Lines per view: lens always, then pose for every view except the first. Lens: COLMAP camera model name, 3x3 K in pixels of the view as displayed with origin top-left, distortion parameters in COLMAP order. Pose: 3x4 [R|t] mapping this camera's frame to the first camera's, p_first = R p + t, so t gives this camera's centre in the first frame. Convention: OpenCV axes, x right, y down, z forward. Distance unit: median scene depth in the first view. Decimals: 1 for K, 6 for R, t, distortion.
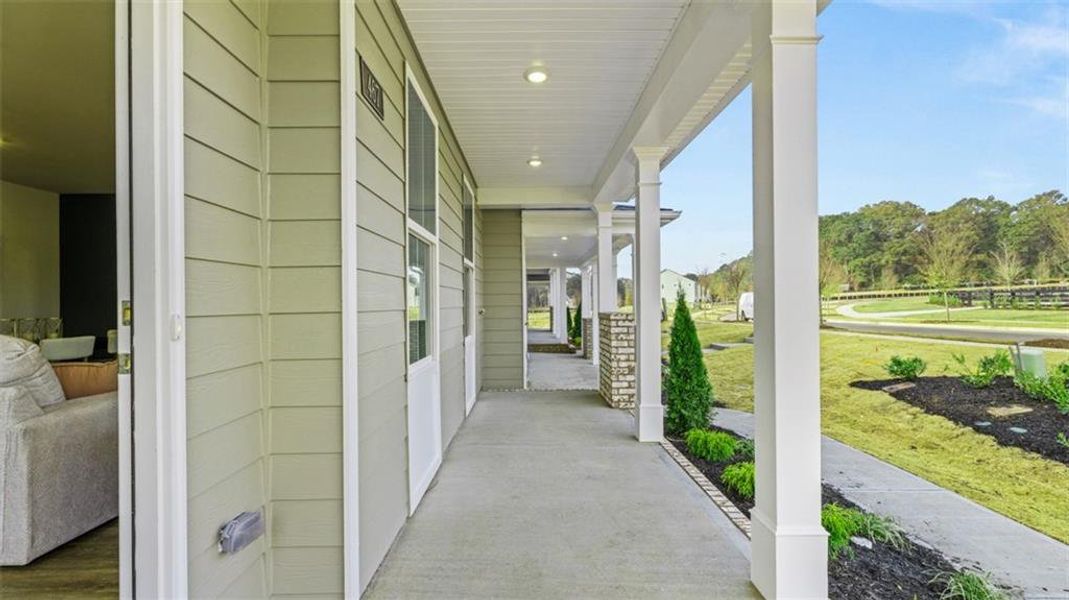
lens RADIAL K [[447.9, 0, 529.7], [0, 447.9, 303.8], [0, 0, 1]] dist [-0.000168, -0.000344]
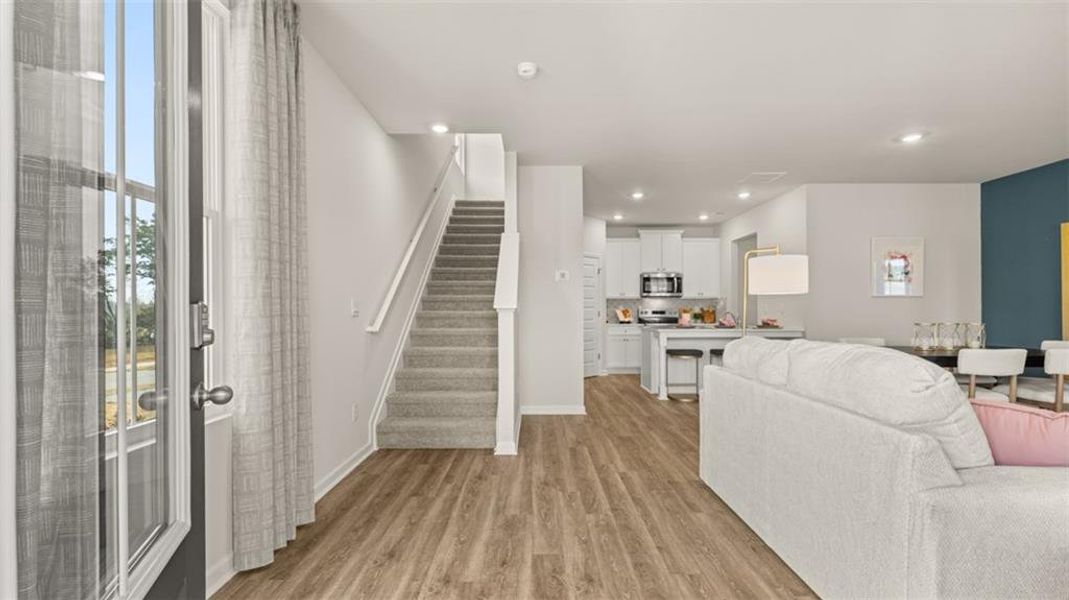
lens RADIAL K [[447.9, 0, 539.1], [0, 447.9, 310.0], [0, 0, 1]] dist [-0.000168, -0.000344]
pose [[-0.016603, 0.008230, -0.999828, -0.412565], [0.006696, 0.999945, 0.008120, -0.011912], [0.999840, -0.006560, -0.016658, 0.385868]]
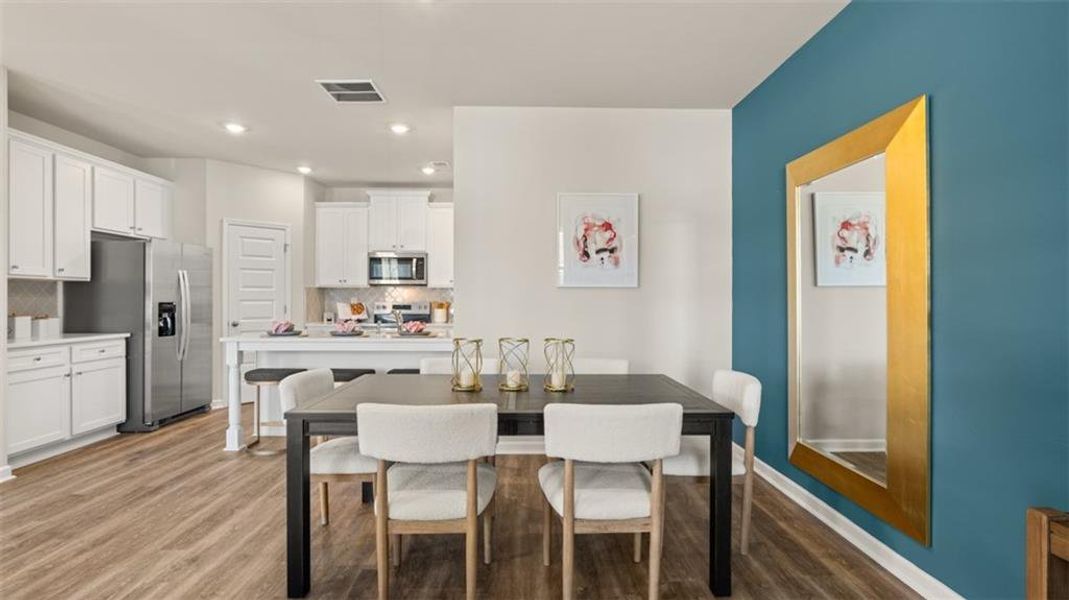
lens RADIAL K [[506.8, 0, 531.9], [0, 506.8, 299.6], [0, 0, 1]] dist [-0.011578, 0.000933]
pose [[0.003483, 0.010567, -0.999938, -1.199845], [0.001457, 0.999943, 0.010572, -0.031871], [0.999993, -0.001494, 0.003467, 2.177682]]
